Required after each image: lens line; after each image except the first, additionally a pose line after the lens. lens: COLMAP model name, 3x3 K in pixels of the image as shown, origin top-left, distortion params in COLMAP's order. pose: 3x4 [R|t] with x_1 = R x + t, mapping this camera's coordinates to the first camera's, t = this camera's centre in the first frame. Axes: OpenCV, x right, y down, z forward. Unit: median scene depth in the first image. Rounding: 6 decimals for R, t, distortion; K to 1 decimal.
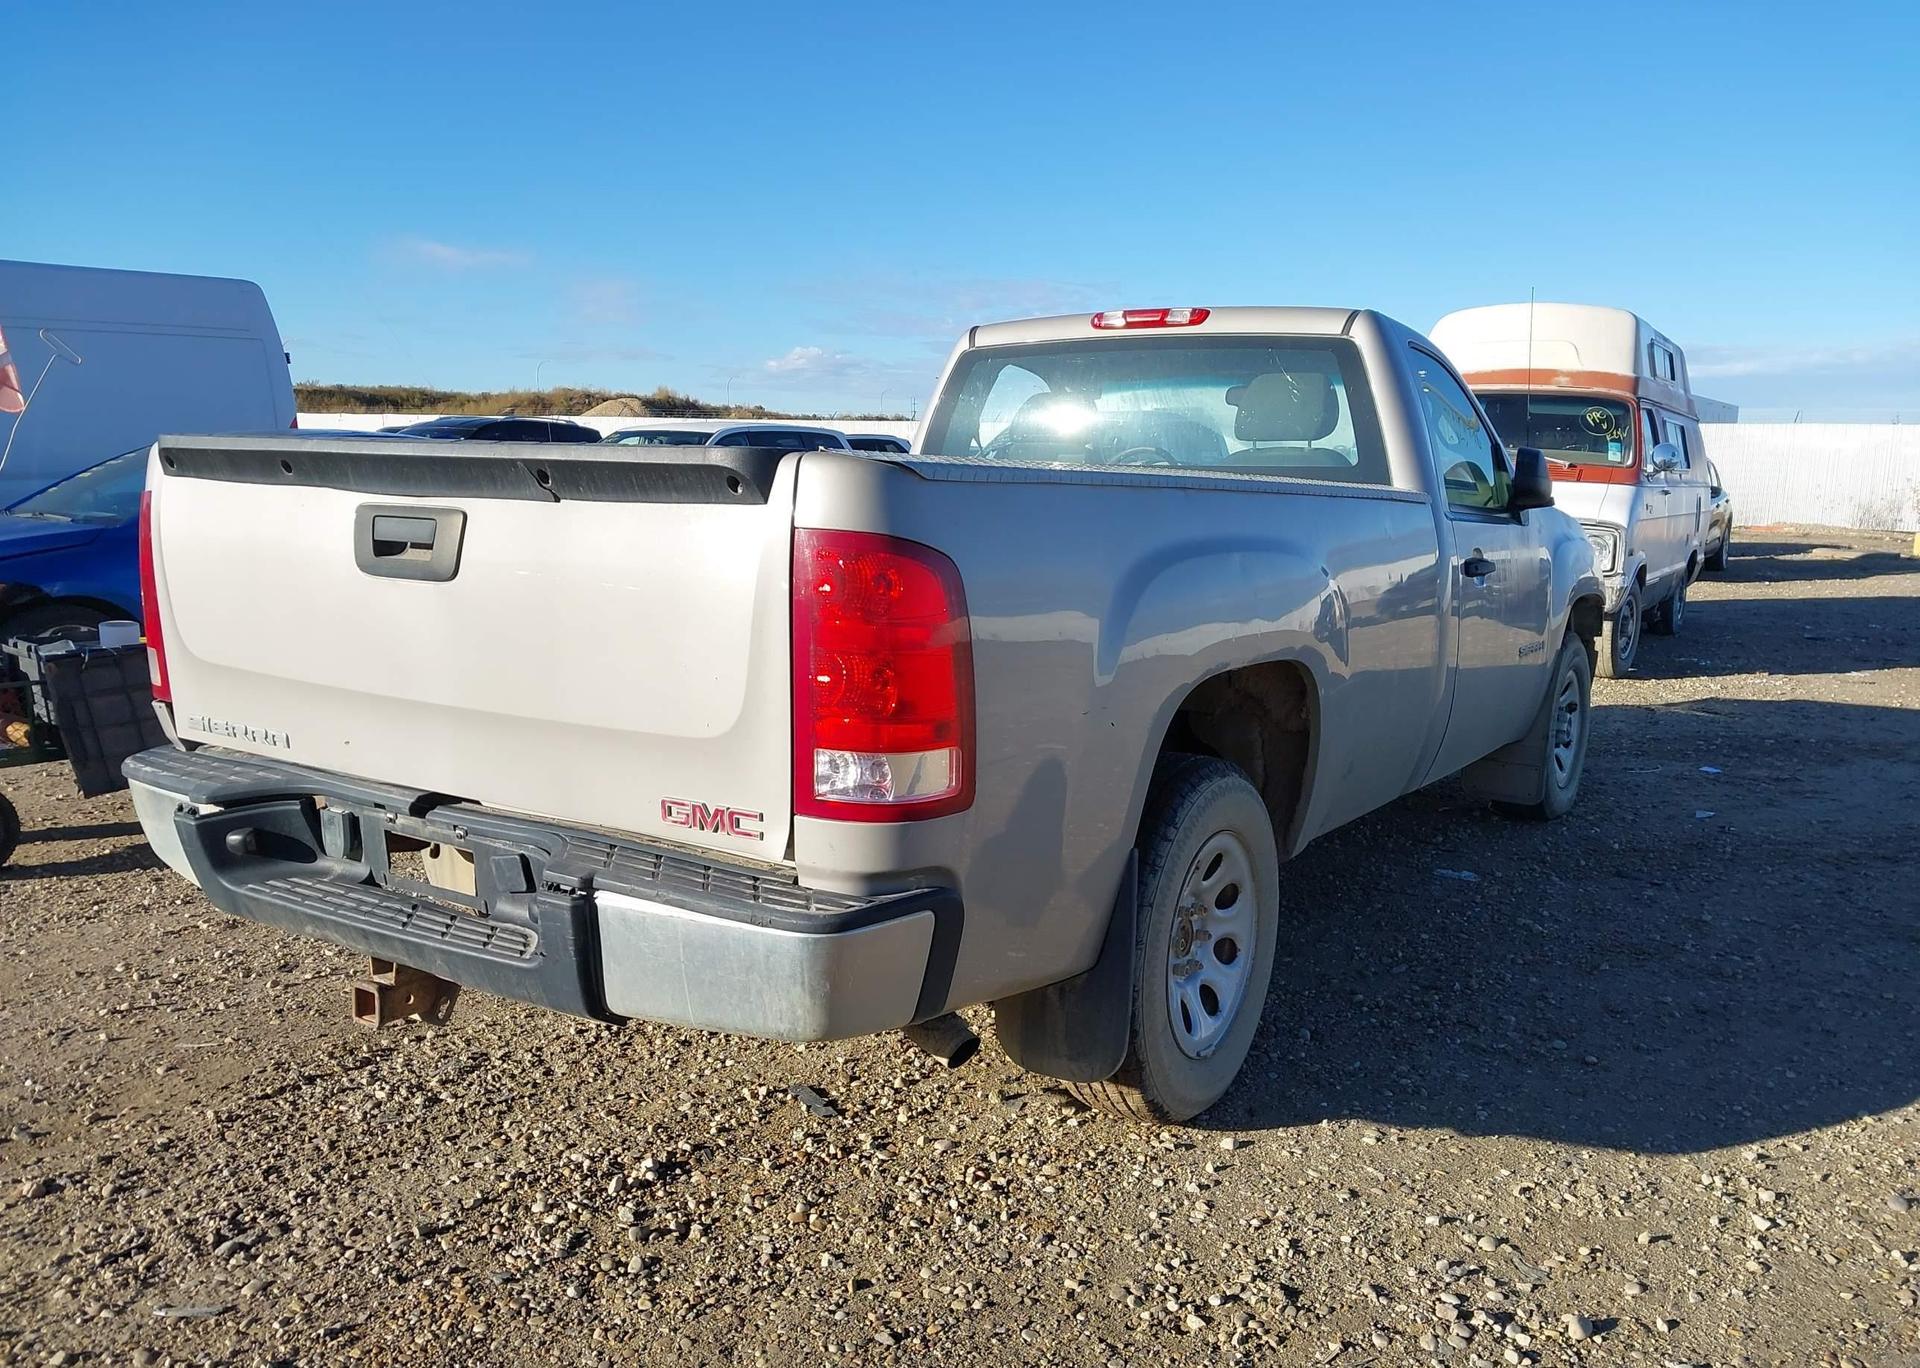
lens RADIAL K [[1551.5, 0, 952.6], [0, 1551.5, 749.0], [0, 0, 1]] dist [0.038684, -0.055395]
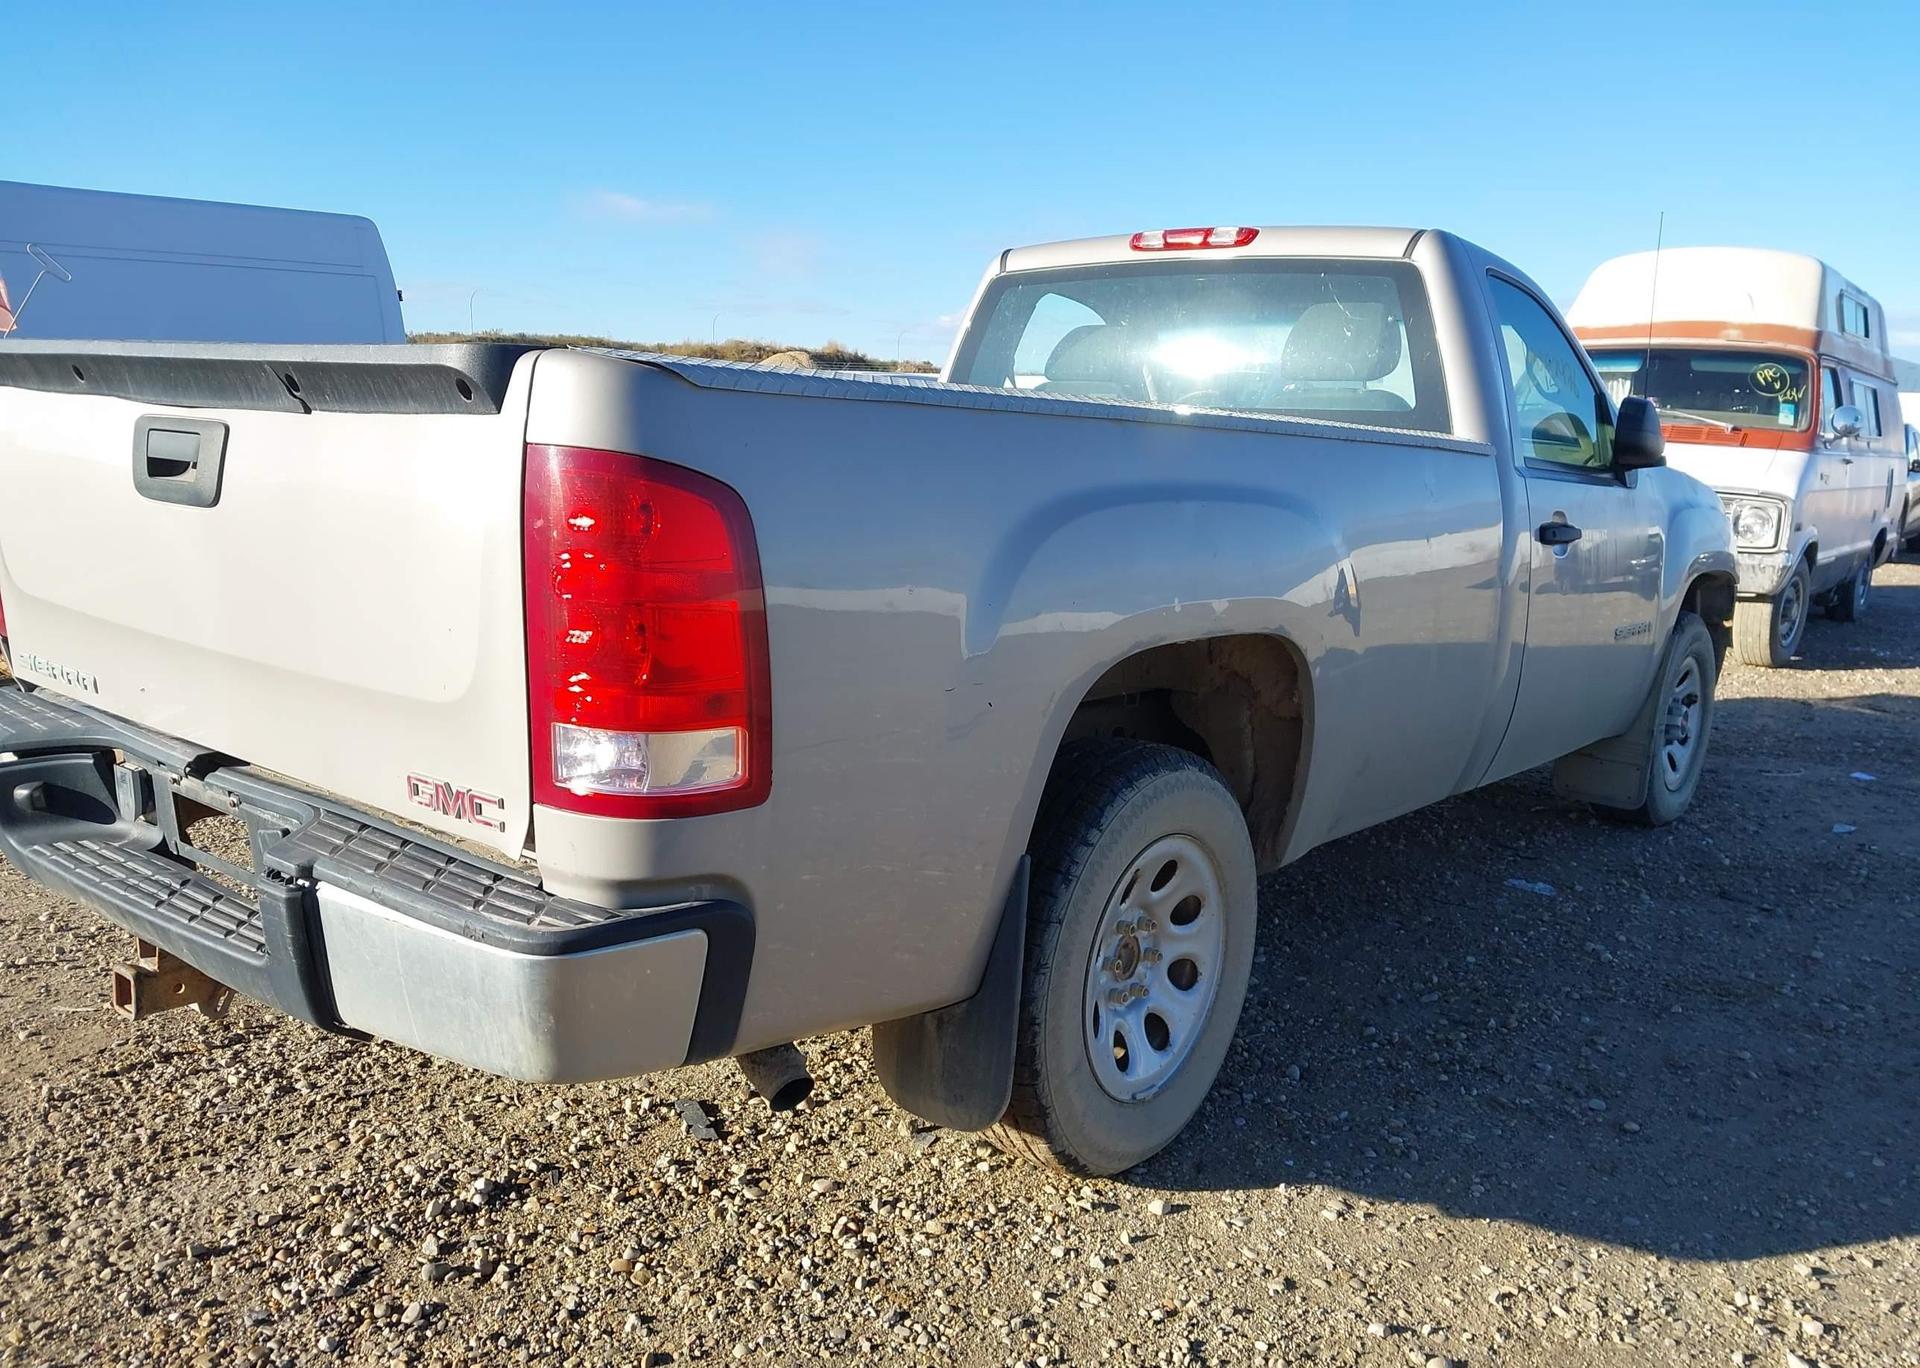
lens RADIAL K [[1551.5, 0, 955.7], [0, 1551.5, 749.7], [0, 0, 1]] dist [0.038684, -0.055395]
pose [[0.993882, 0.042146, -0.102089, 0.149638], [-0.039505, 0.998834, 0.027750, -0.012529], [0.103140, -0.023547, 0.994388, 0.163973]]
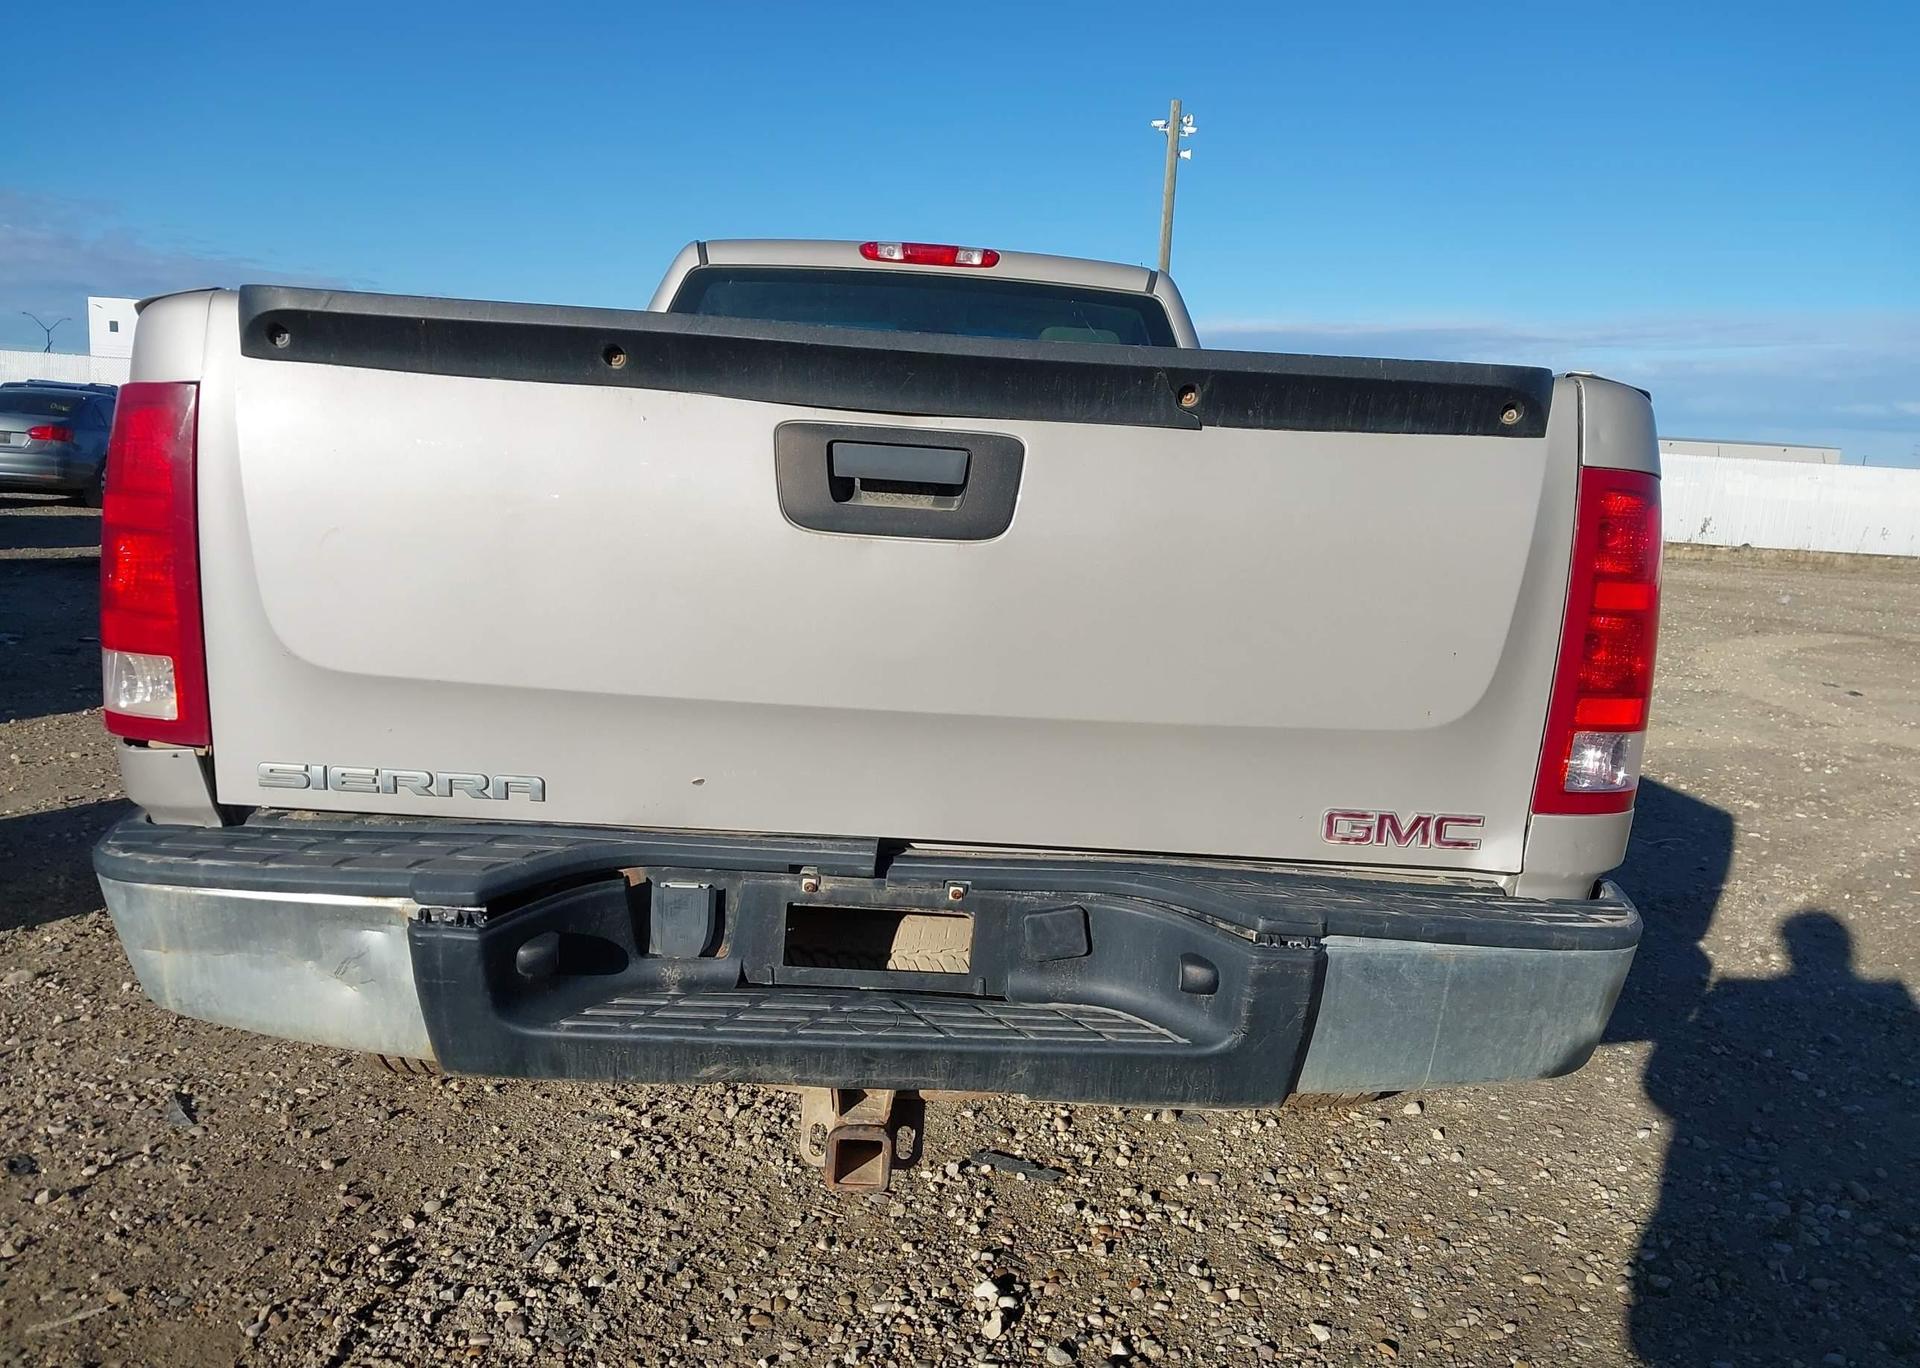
lens RADIAL K [[1551.5, 0, 991.6], [0, 1551.5, 755.9], [0, 0, 1]] dist [0.038684, -0.055395]
pose [[0.805191, -0.080538, 0.587521, -0.640416], [0.065014, 0.996752, 0.047535, -0.036785], [-0.589440, -0.000077, 0.807812, 0.372419]]
